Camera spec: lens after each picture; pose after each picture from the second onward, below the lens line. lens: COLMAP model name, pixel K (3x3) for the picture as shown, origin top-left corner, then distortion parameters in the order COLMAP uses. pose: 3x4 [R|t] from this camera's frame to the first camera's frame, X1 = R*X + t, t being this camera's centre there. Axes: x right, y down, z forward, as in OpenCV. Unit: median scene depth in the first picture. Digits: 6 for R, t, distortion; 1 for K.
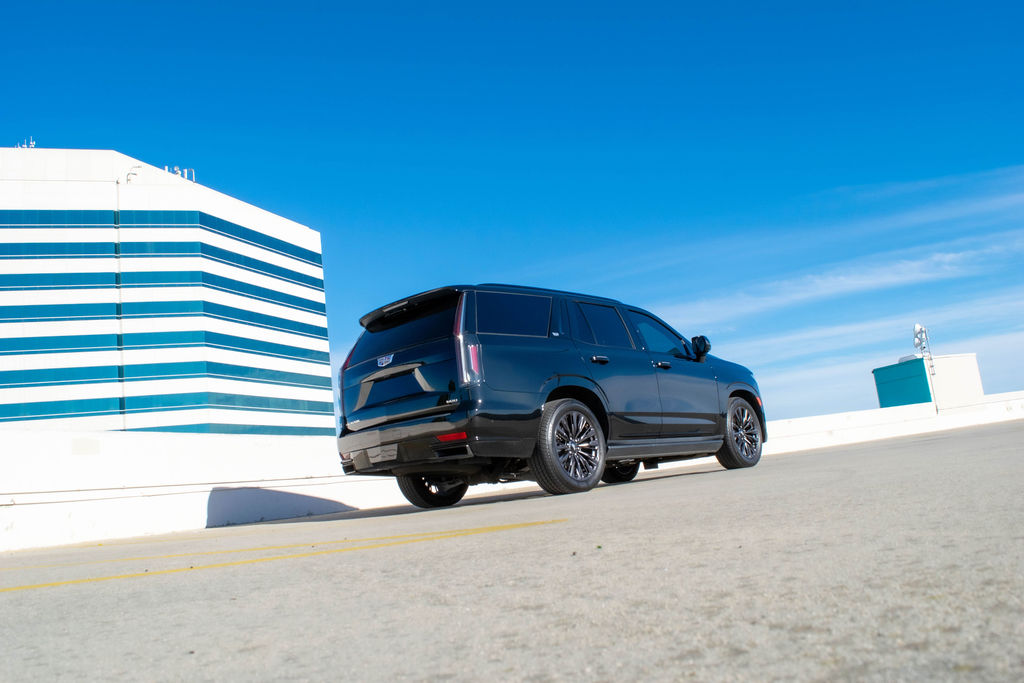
lens RADIAL K [[810.1, 0, 505.1], [0, 810.1, 342.6], [0, 0, 1]] dist [-0.097656, 0.016610]
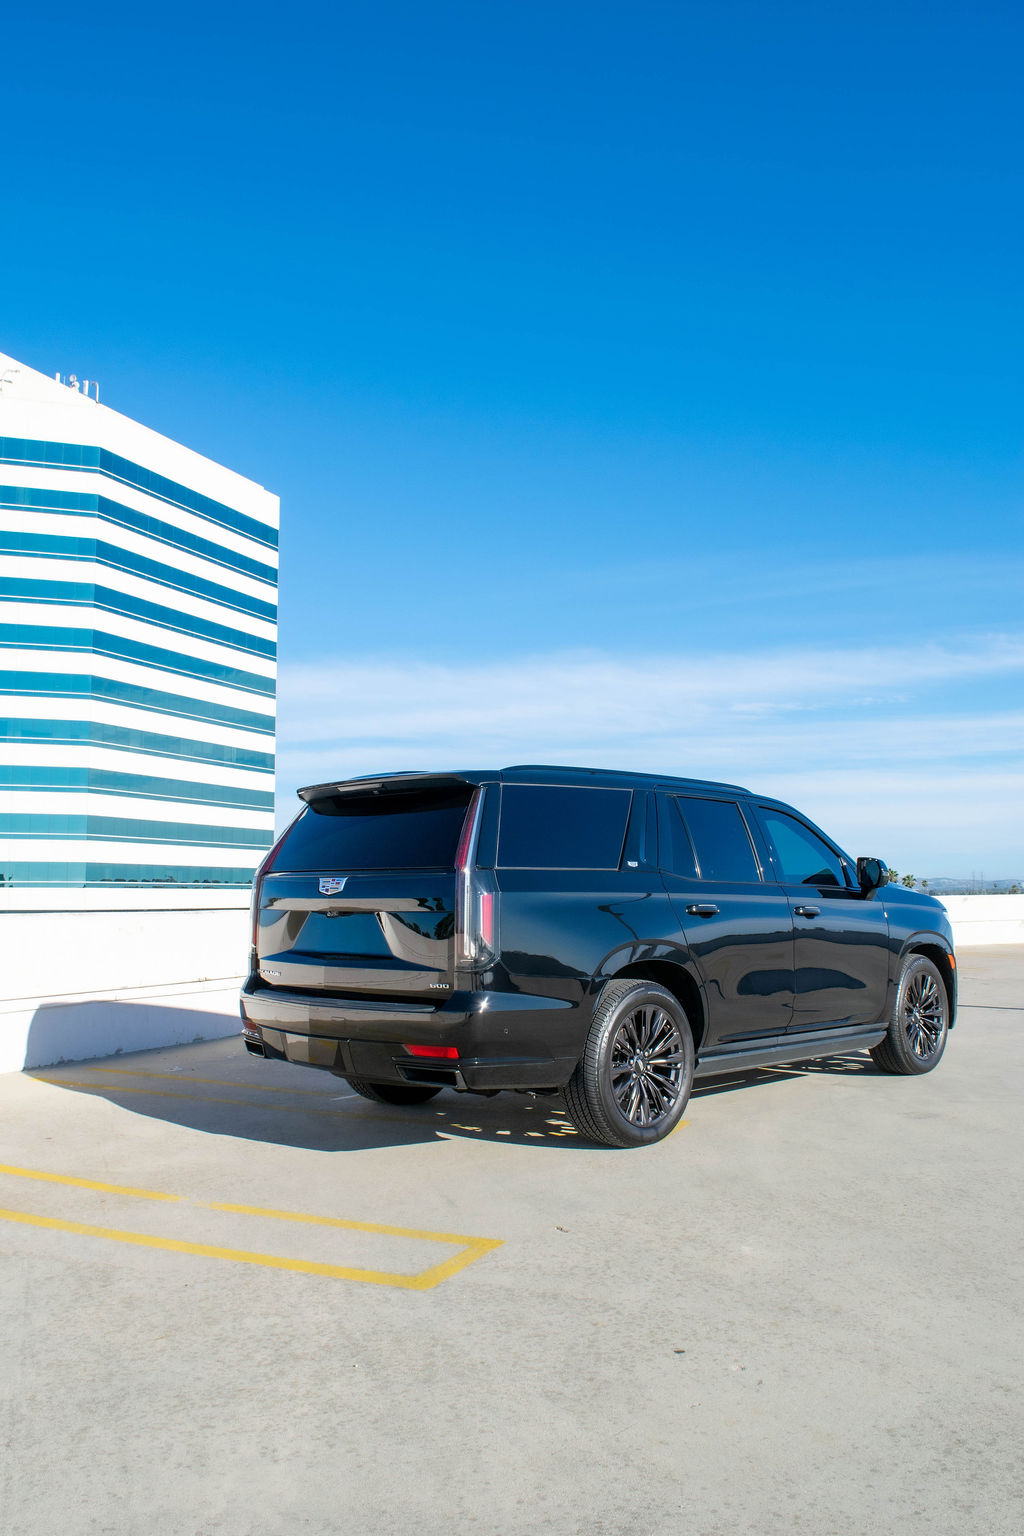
lens RADIAL K [[1198.8, 0, 502.6], [0, 1198.8, 780.8], [0, 0, 1]] dist [-0.091355, 0.015621]
pose [[0.993699, 0.110123, -0.020843, -0.017970], [-0.108009, 0.990572, 0.084273, -0.131123], [0.029927, -0.081490, 0.996225, 0.159776]]
